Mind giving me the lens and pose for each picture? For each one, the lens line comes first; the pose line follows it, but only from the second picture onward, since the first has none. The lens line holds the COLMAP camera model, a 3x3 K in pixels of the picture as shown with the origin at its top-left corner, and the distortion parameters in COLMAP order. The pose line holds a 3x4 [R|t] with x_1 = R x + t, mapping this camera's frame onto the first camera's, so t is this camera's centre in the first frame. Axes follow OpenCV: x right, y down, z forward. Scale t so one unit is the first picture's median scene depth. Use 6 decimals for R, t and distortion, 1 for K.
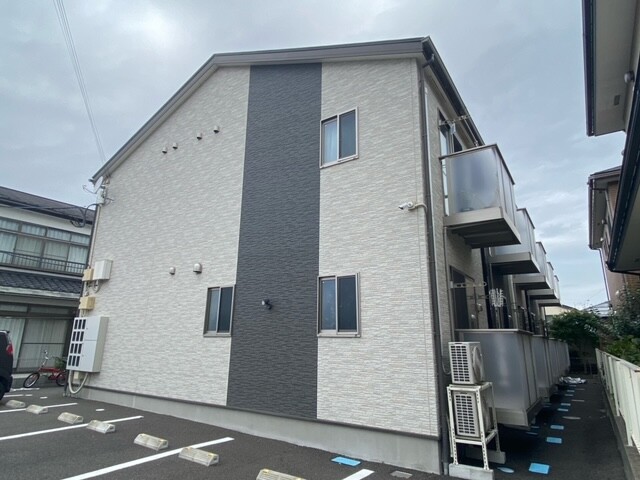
lens RADIAL K [[386.0, 0, 321.2], [0, 386.0, 239.3], [0, 0, 1]] dist [0.038577, -0.033867]
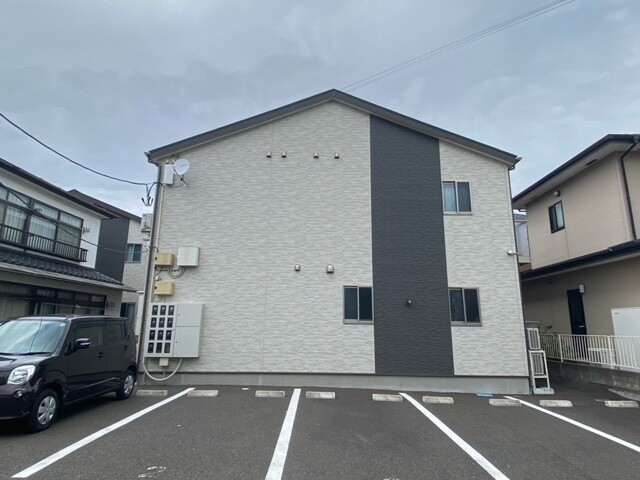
lens RADIAL K [[386.0, 0, 323.4], [0, 386.0, 238.0], [0, 0, 1]] dist [0.038577, -0.033867]
pose [[0.830443, 0.117838, 0.544498, -1.108107], [-0.142372, 0.989809, 0.002929, -0.027305], [-0.538604, -0.079954, 0.838757, -0.023612]]
